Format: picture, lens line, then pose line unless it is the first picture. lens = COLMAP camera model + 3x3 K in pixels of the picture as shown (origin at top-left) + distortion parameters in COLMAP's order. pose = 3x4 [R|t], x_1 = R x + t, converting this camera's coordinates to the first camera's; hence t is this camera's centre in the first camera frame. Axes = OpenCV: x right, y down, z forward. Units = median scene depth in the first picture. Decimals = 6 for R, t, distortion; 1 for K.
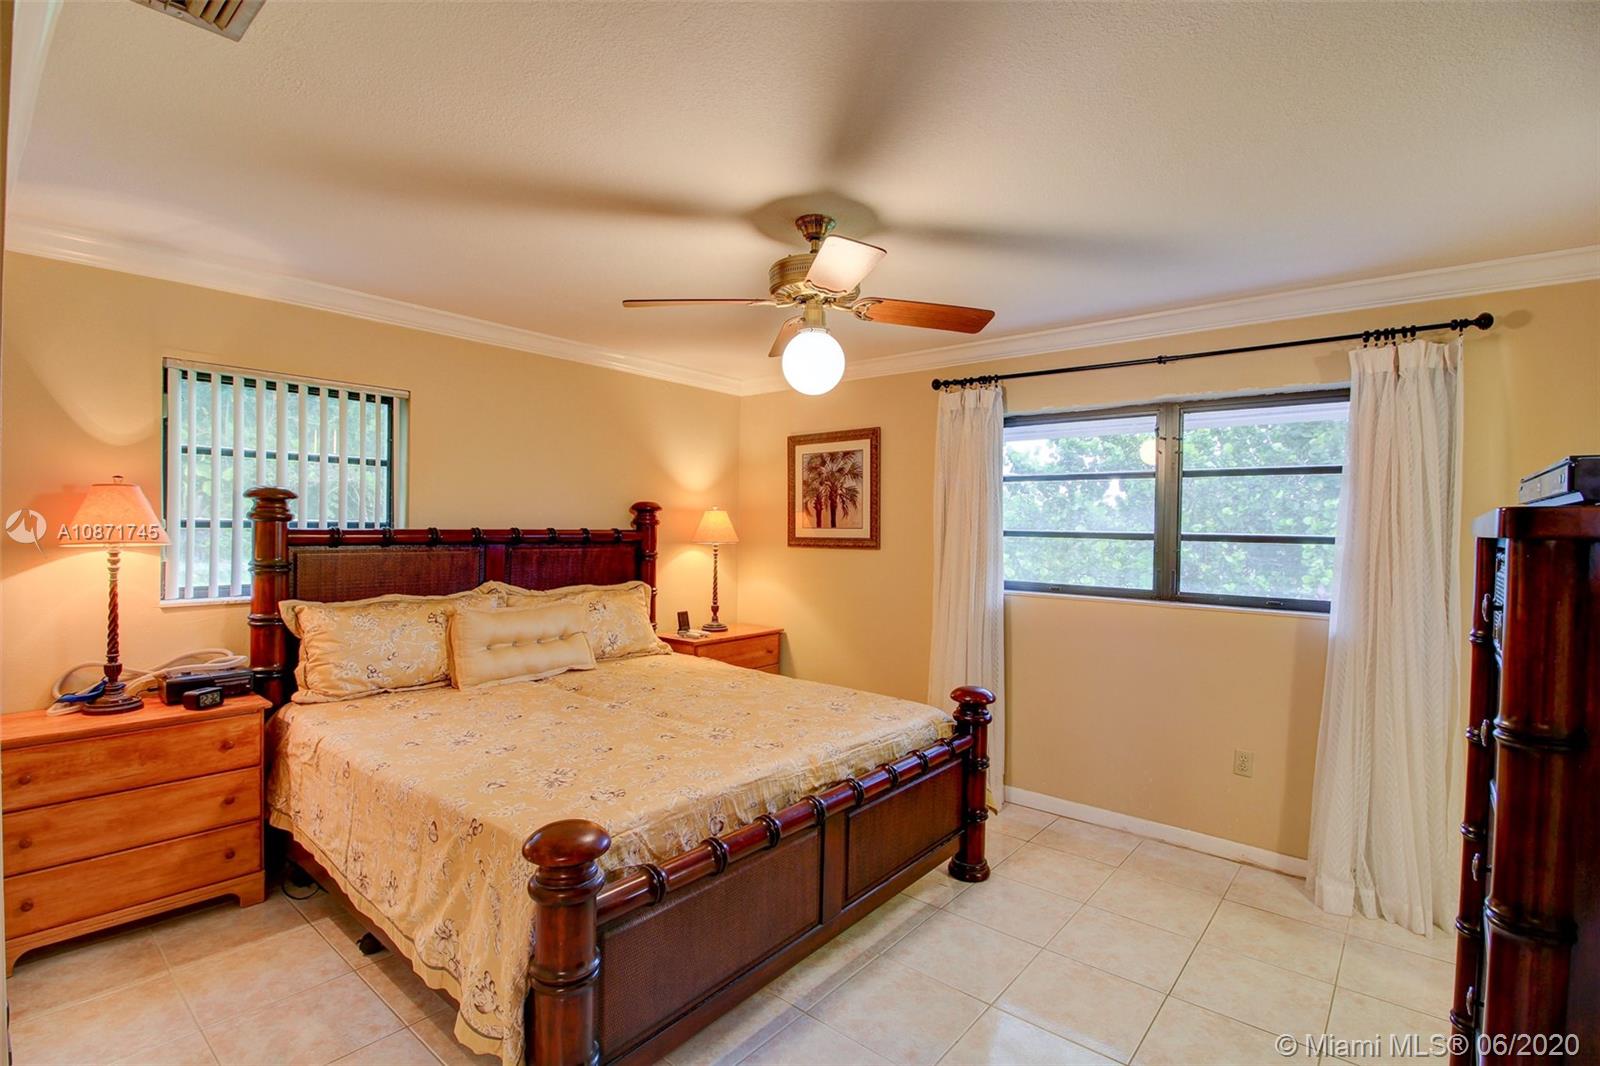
lens RADIAL K [[746.8, 0, 801.4], [0, 746.8, 530.8], [0, 0, 1]] dist [0.004619, -0.013557]
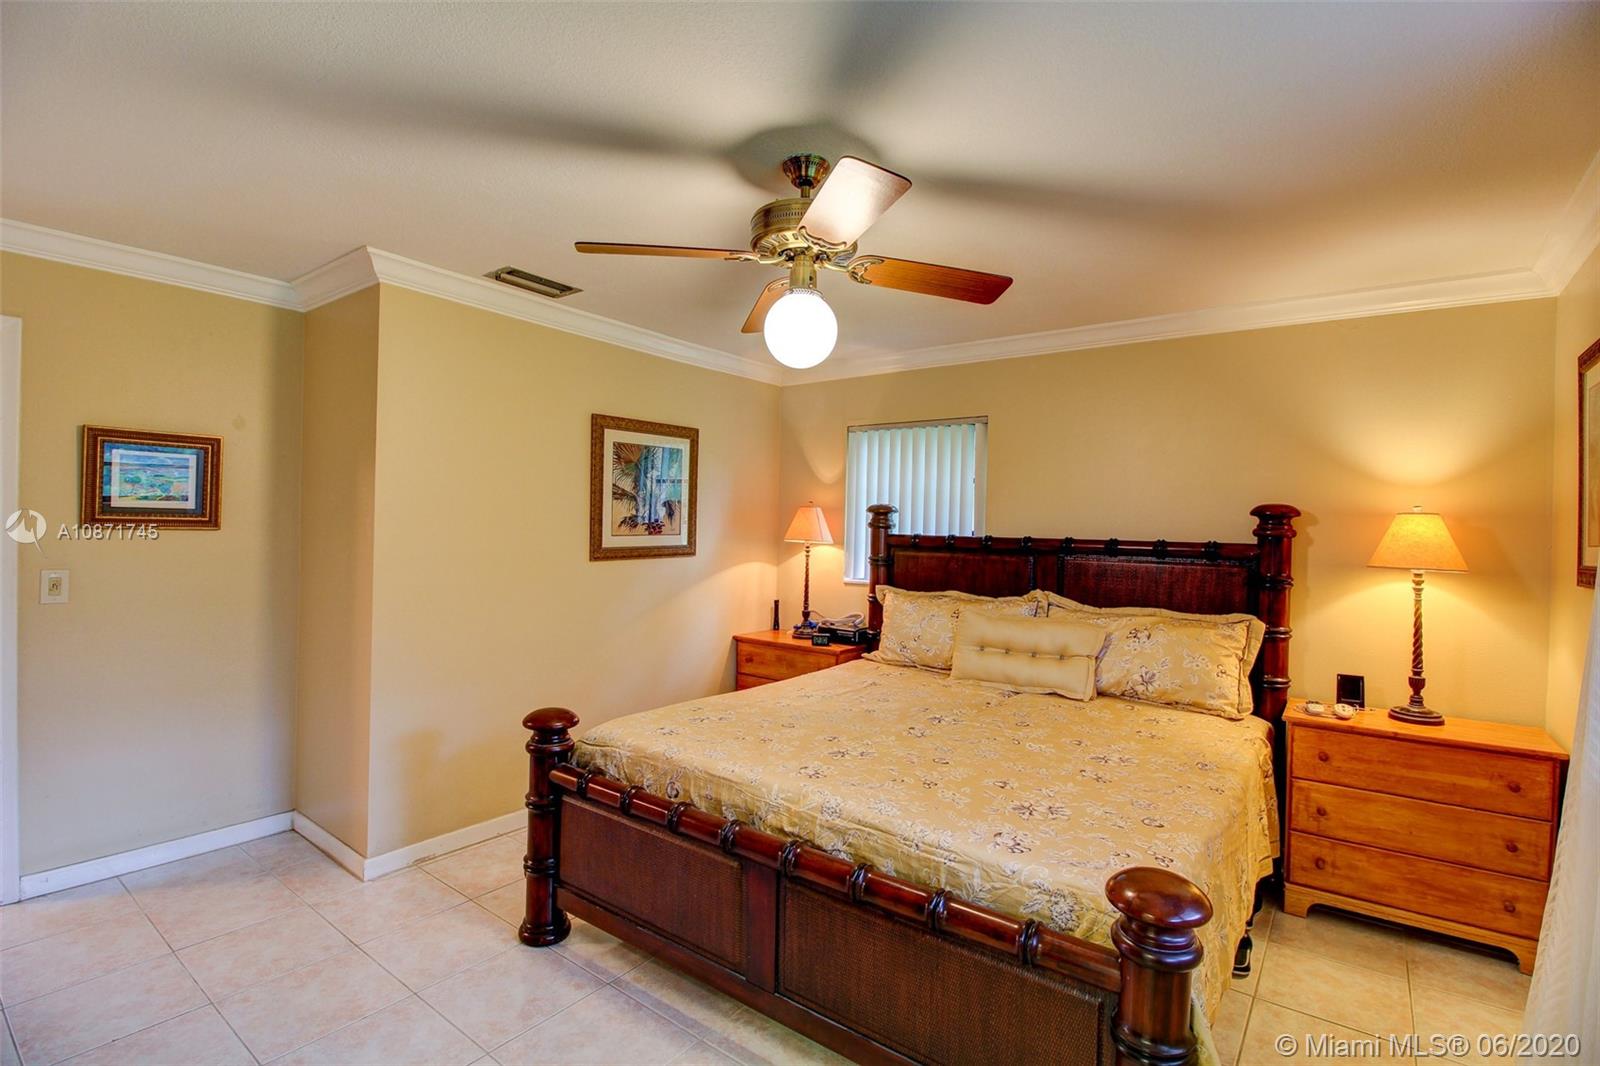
lens RADIAL K [[746.8, 0, 801.4], [0, 746.8, 530.8], [0, 0, 1]] dist [0.004619, -0.013557]
pose [[0.047913, -0.006334, -0.998831, 0.689779], [-0.028537, 0.999563, -0.007708, 0.006503], [0.998444, 0.028873, 0.047711, 0.766331]]
